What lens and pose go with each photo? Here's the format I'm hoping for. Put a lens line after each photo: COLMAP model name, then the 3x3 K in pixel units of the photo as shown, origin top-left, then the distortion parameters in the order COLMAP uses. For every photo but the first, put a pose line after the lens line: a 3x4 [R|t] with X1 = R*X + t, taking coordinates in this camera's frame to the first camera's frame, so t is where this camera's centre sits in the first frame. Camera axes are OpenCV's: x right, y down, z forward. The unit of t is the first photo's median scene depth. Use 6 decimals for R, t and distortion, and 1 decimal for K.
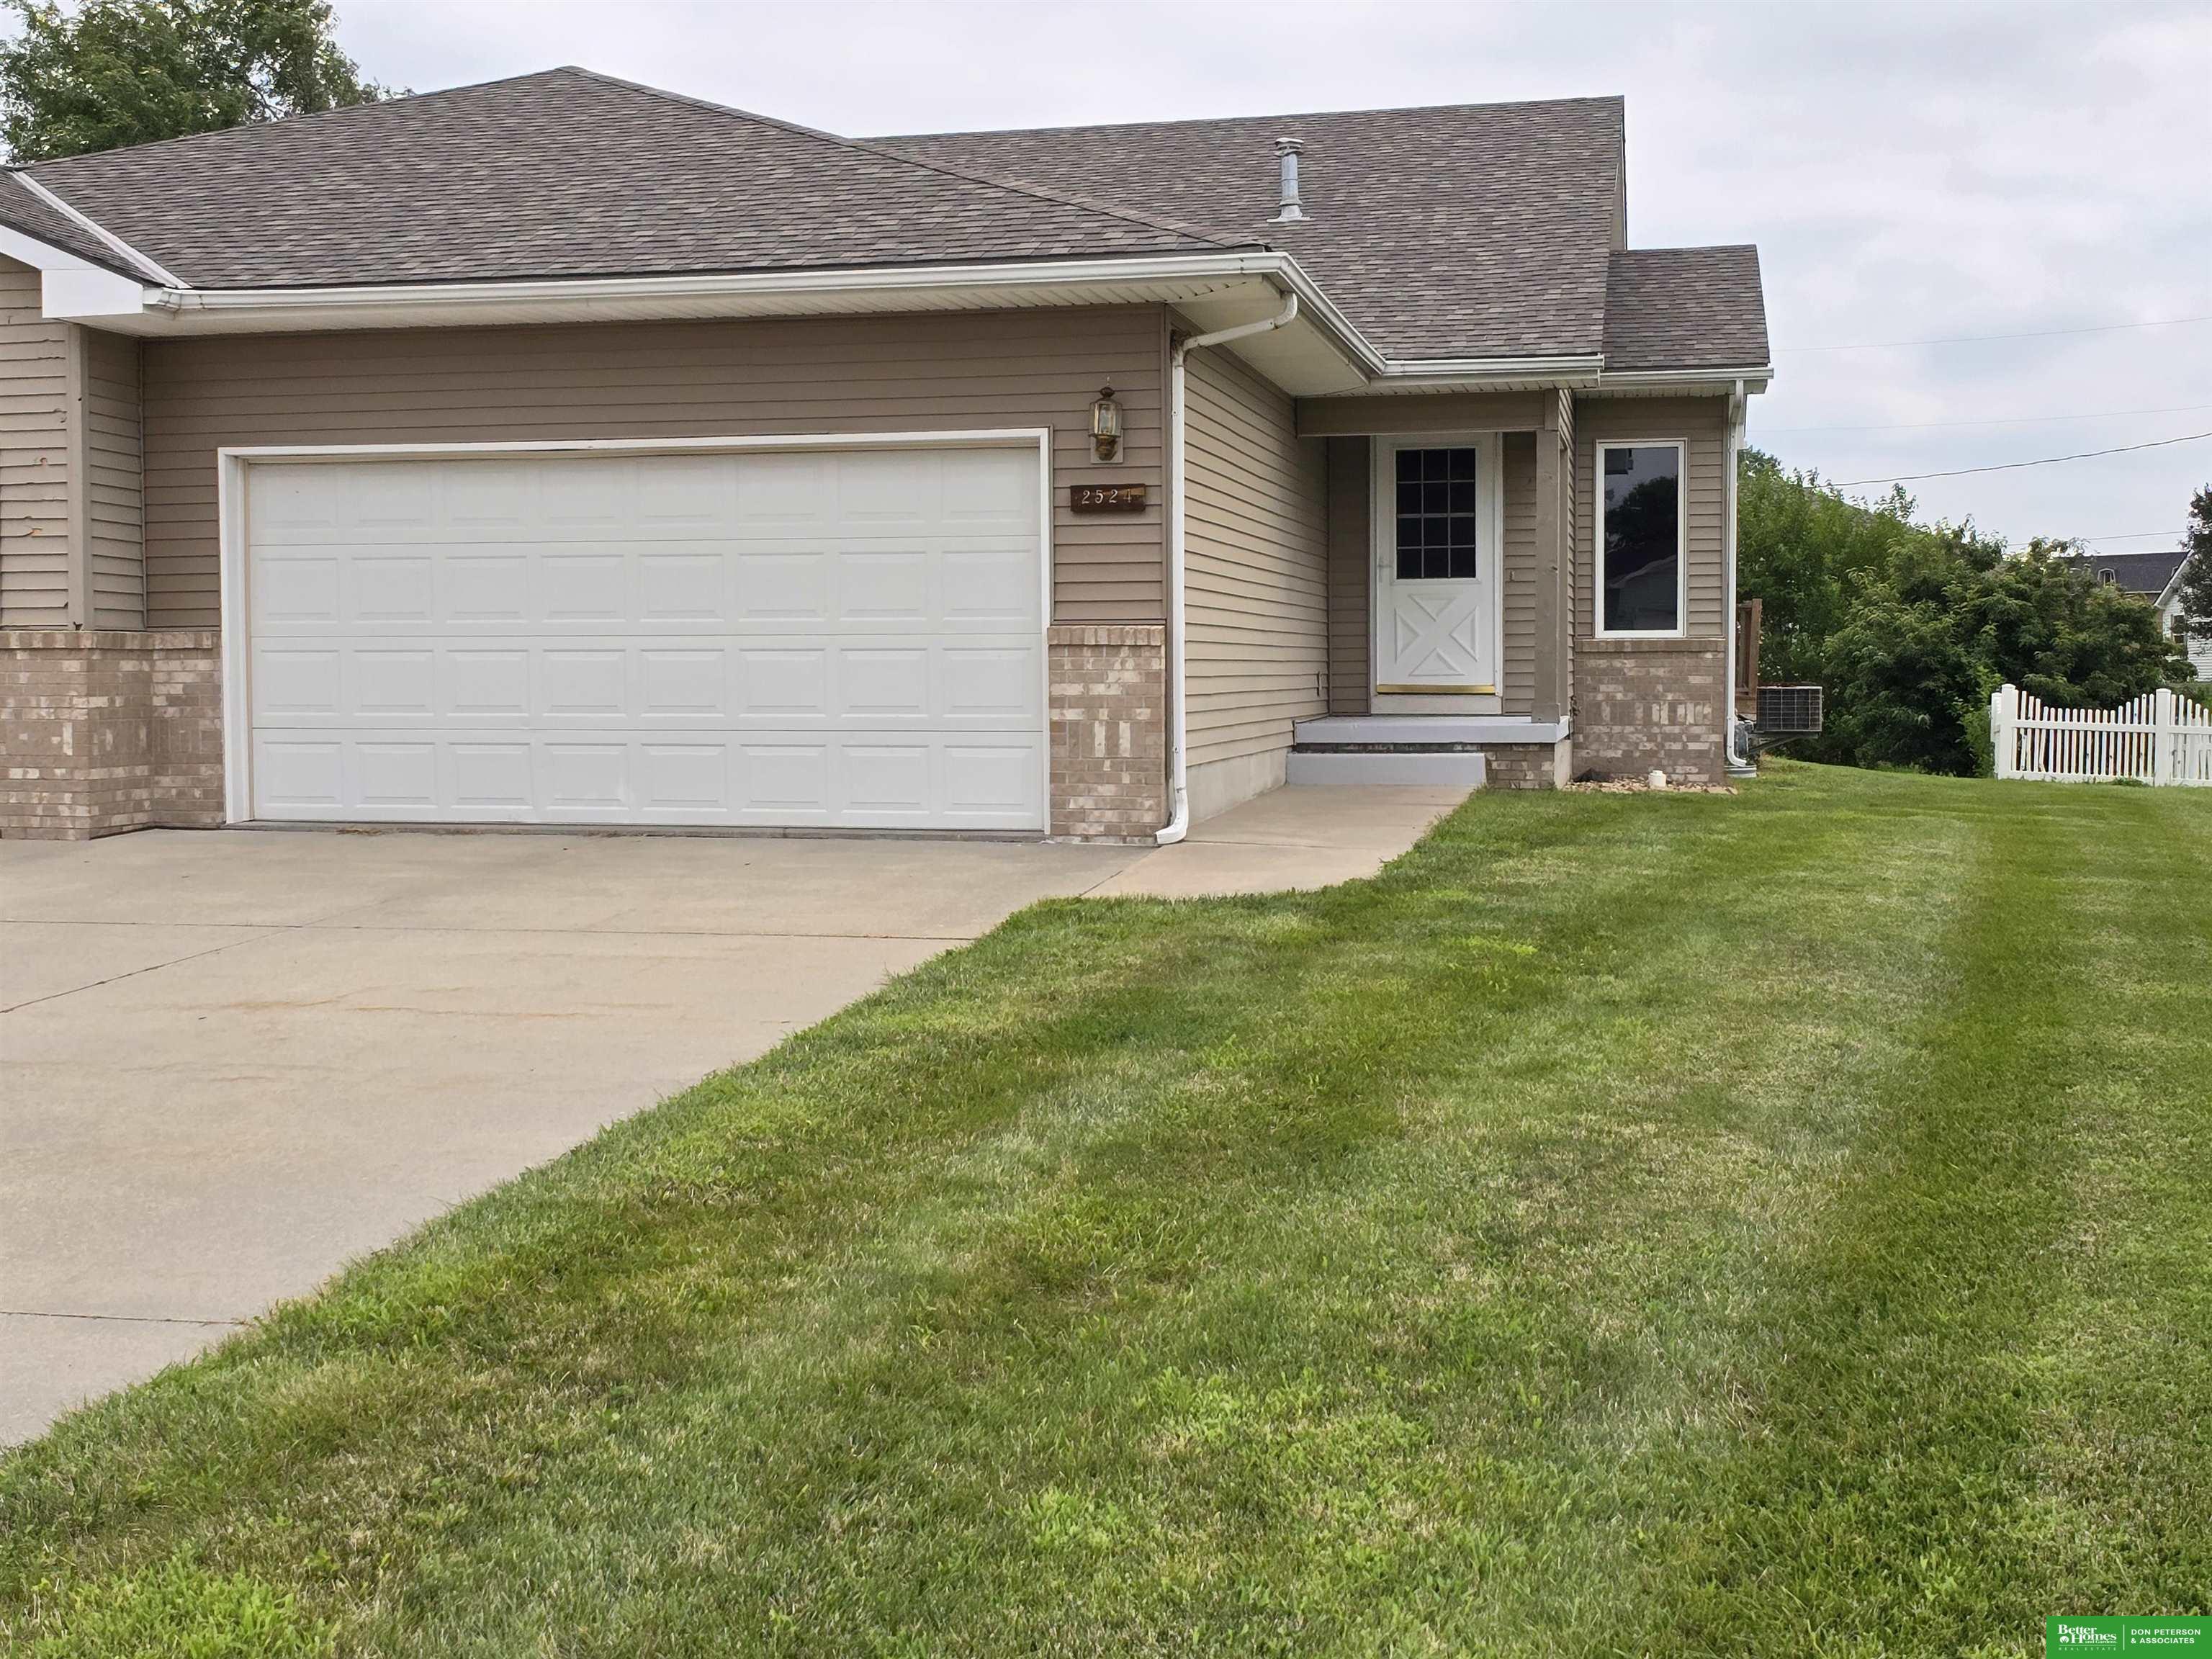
lens RADIAL K [[2599.2, 0, 1105.9], [0, 2599.2, 1029.7], [0, 0, 1]] dist [0.017715, -0.065361]
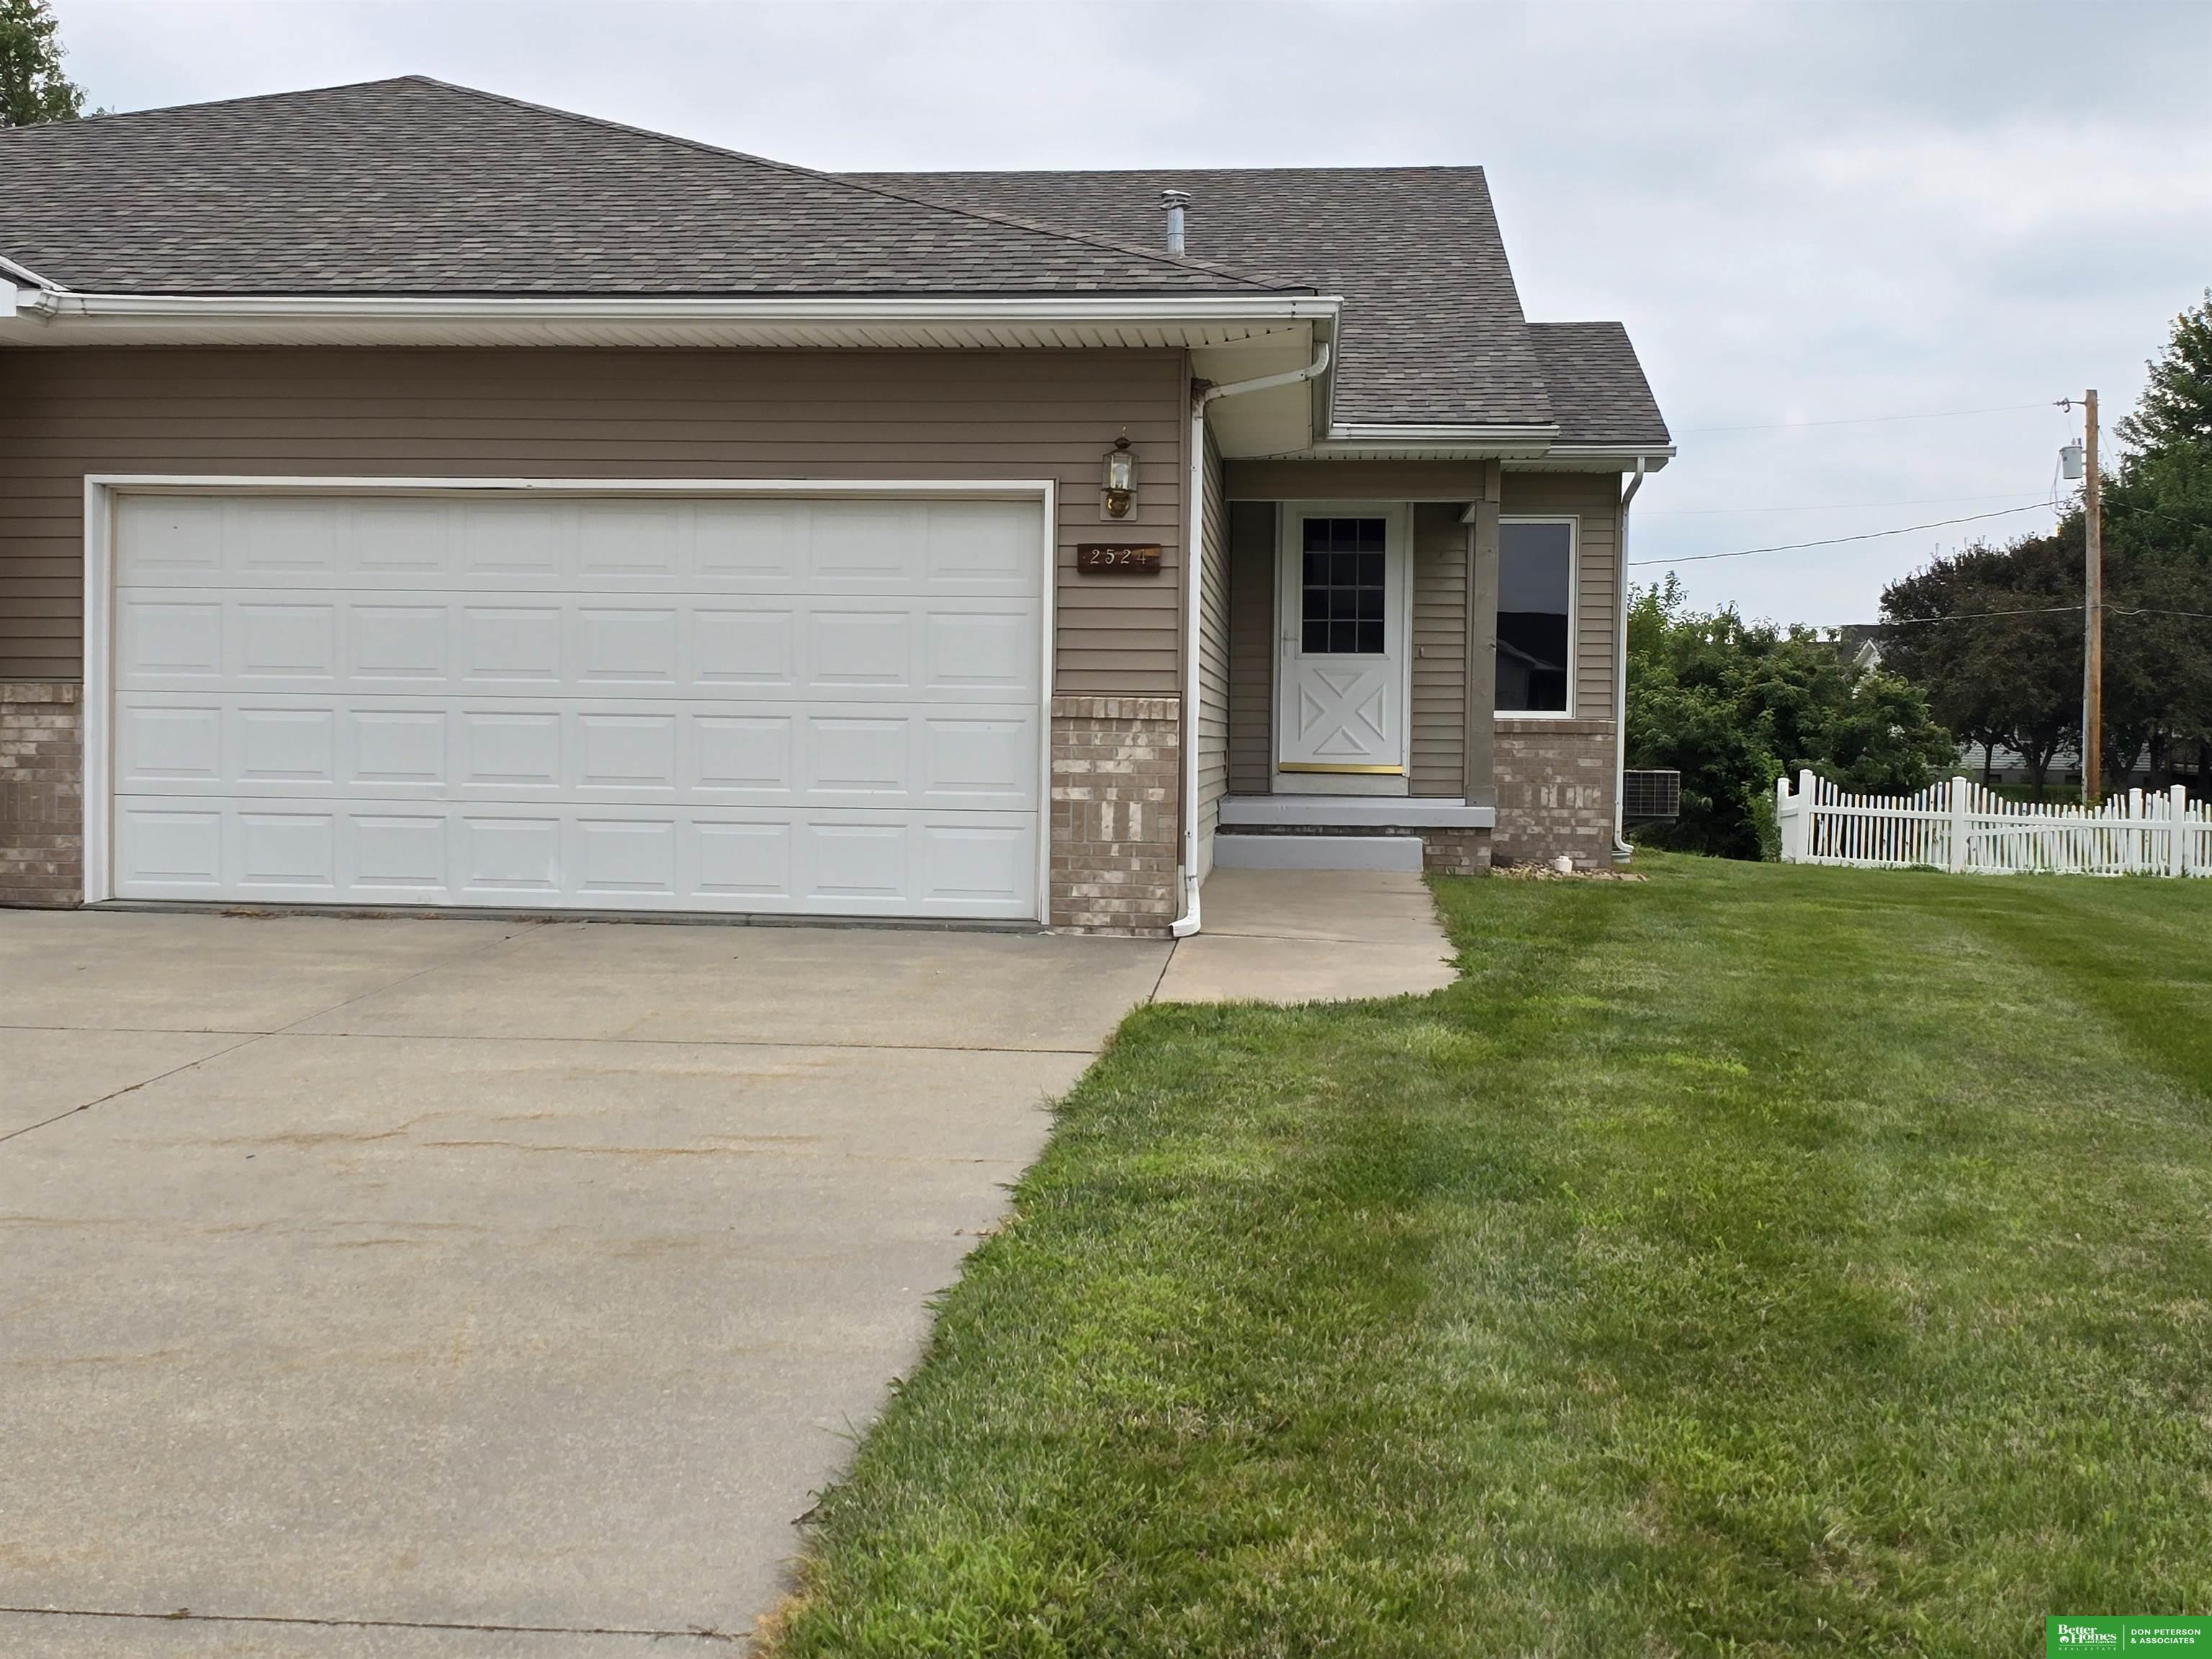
lens RADIAL K [[2599.2, 0, 1105.9], [0, 2599.2, 1029.7], [0, 0, 1]] dist [0.017715, -0.065361]
pose [[0.991048, 0.002615, 0.133480, -0.115454], [0.000859, 0.999663, -0.025958, -0.013904], [-0.133503, 0.025840, 0.990712, 0.091533]]
